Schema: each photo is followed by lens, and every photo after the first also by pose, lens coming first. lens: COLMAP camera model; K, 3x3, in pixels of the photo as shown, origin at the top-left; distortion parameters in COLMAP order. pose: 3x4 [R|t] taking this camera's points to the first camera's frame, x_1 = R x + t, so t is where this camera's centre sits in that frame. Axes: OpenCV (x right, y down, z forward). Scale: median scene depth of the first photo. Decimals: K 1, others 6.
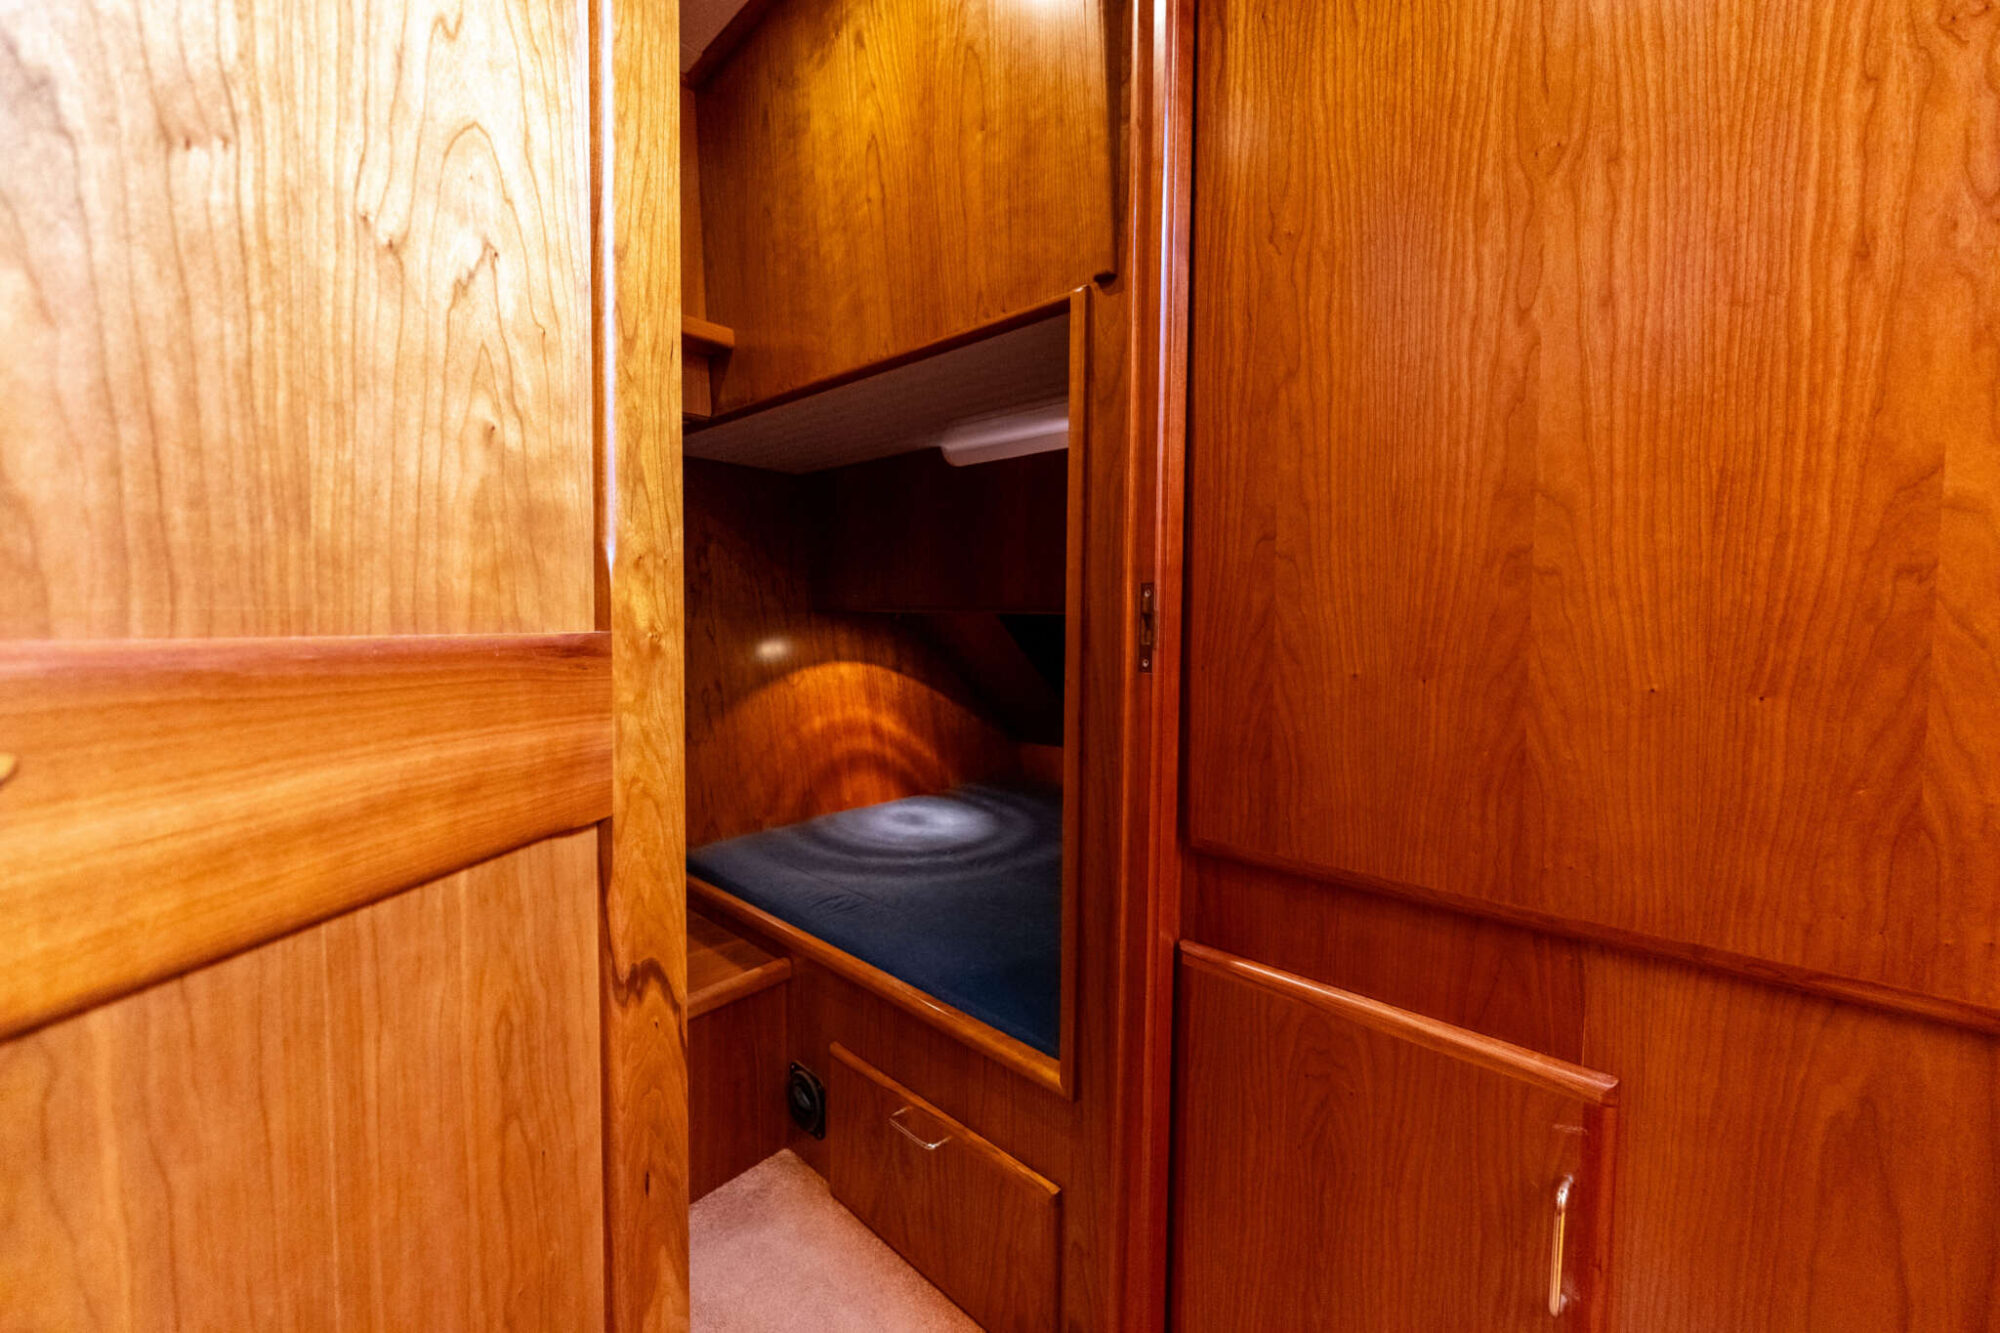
lens RADIAL K [[848.9, 0, 998.1], [0, 848.9, 659.0], [0, 0, 1]] dist [-0.000568, -0.001178]
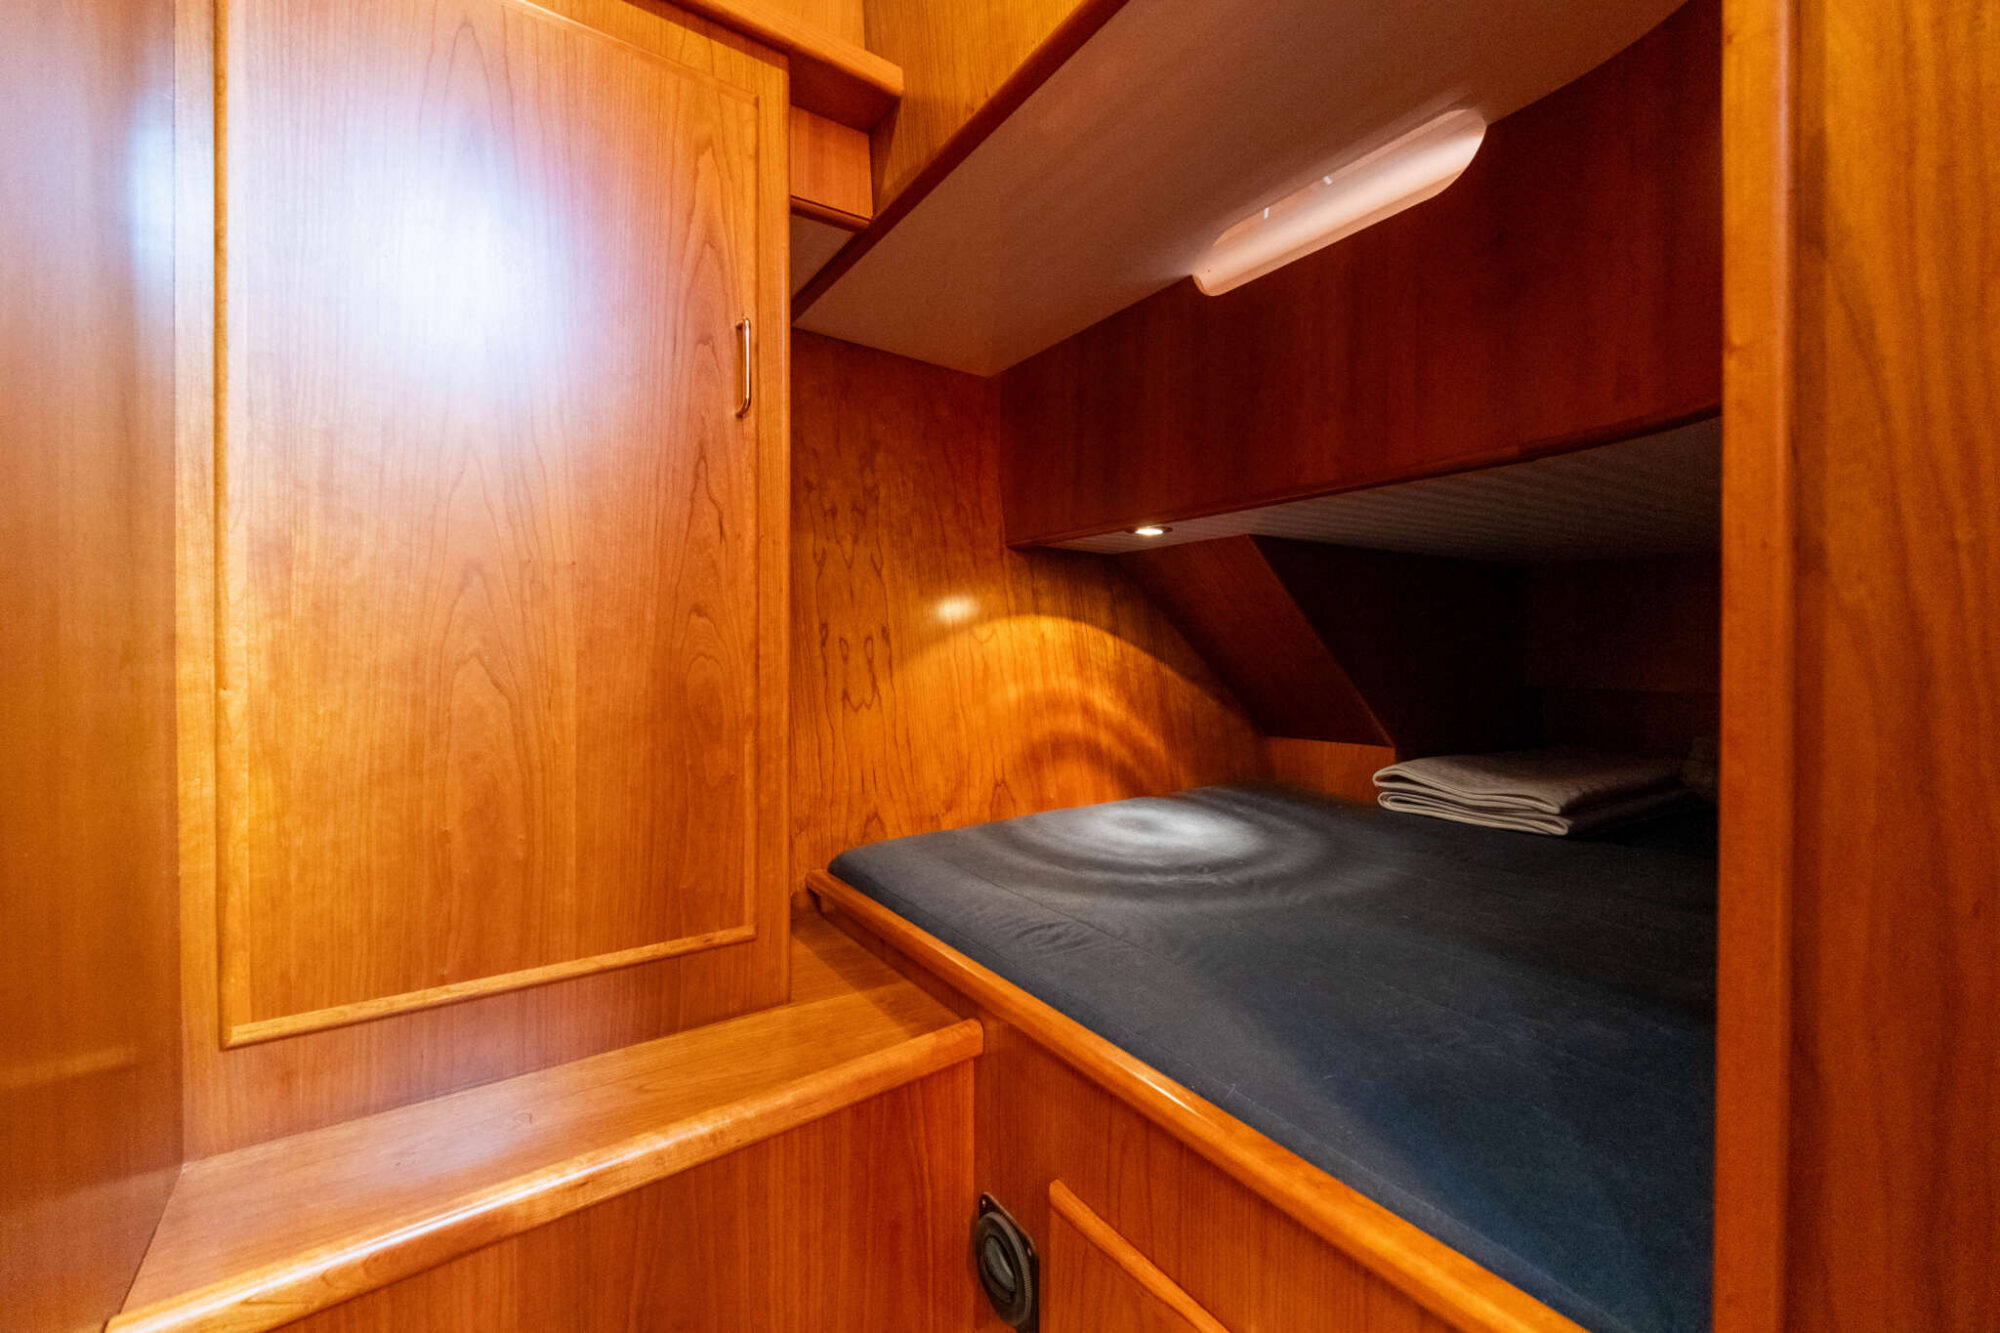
lens RADIAL K [[848.9, 0, 996.8], [0, 848.9, 662.8], [0, 0, 1]] dist [-0.000568, -0.001178]
pose [[0.978080, -0.003914, -0.208192, -0.075880], [-0.003947, 0.999295, -0.037330, 0.084358], [0.208192, 0.037334, 0.977375, 0.284278]]
